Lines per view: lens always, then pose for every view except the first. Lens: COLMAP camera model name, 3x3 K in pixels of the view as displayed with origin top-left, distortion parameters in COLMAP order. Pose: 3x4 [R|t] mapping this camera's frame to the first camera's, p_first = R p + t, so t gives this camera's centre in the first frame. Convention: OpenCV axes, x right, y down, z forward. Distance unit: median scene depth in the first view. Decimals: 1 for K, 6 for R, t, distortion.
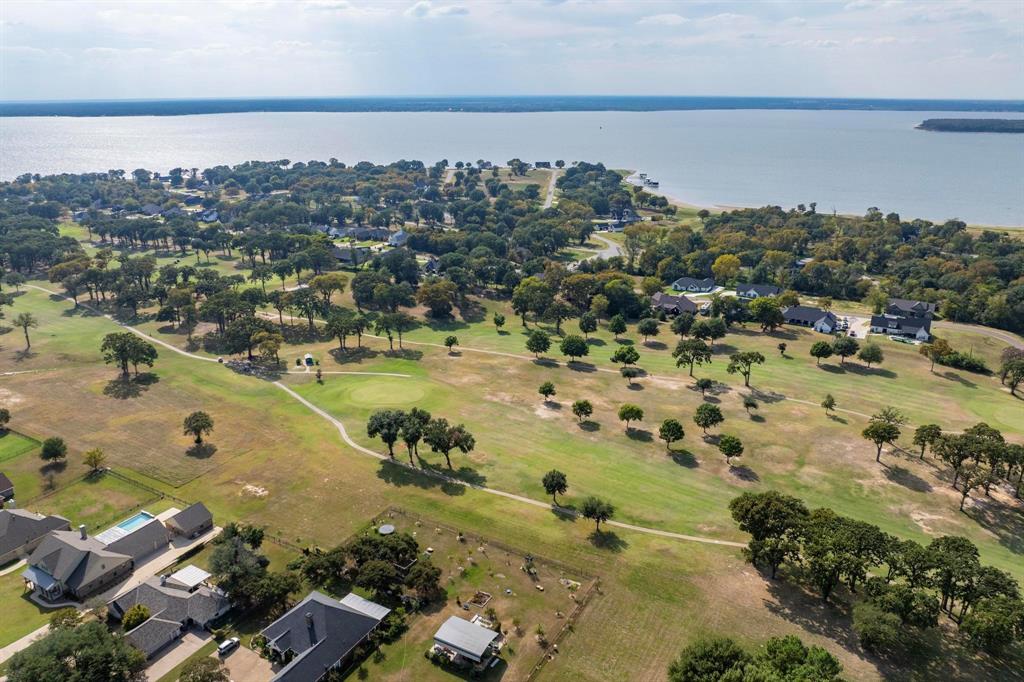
lens RADIAL K [[719.9, 0, 512.0], [0, 719.9, 341.0], [0, 0, 1]] dist [-0.050888, 0.019034]
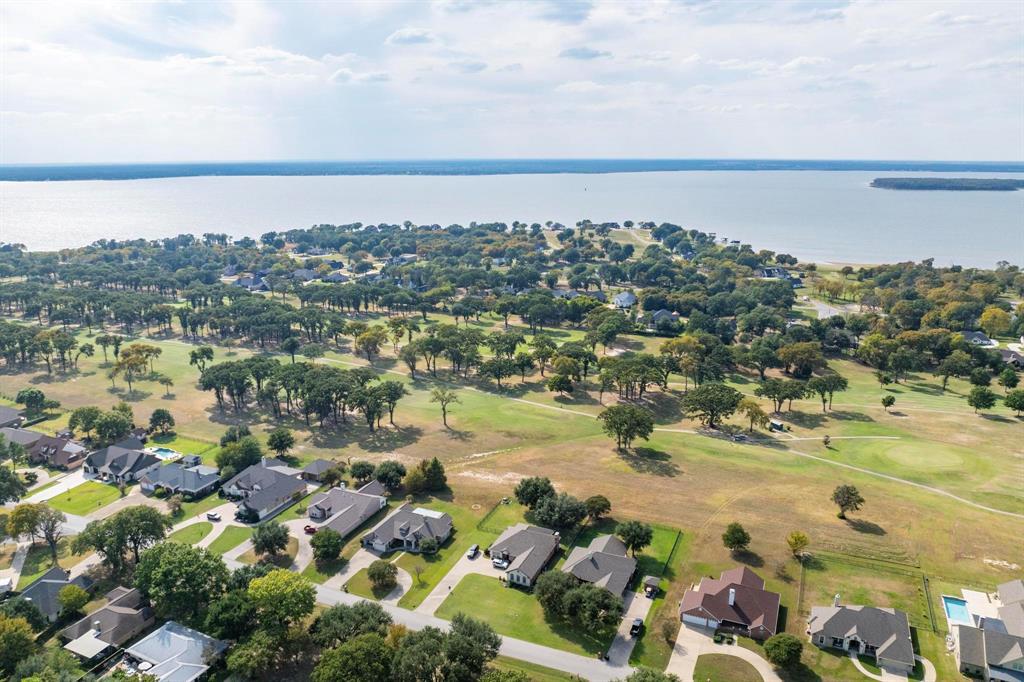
lens RADIAL K [[719.9, 0, 512.0], [0, 719.9, 341.0], [0, 0, 1]] dist [-0.050888, 0.019034]
pose [[0.994697, -0.027659, 0.099063, -0.368543], [0.035652, 0.996169, -0.079850, -0.011955], [-0.096475, 0.082958, 0.991872, 0.035270]]
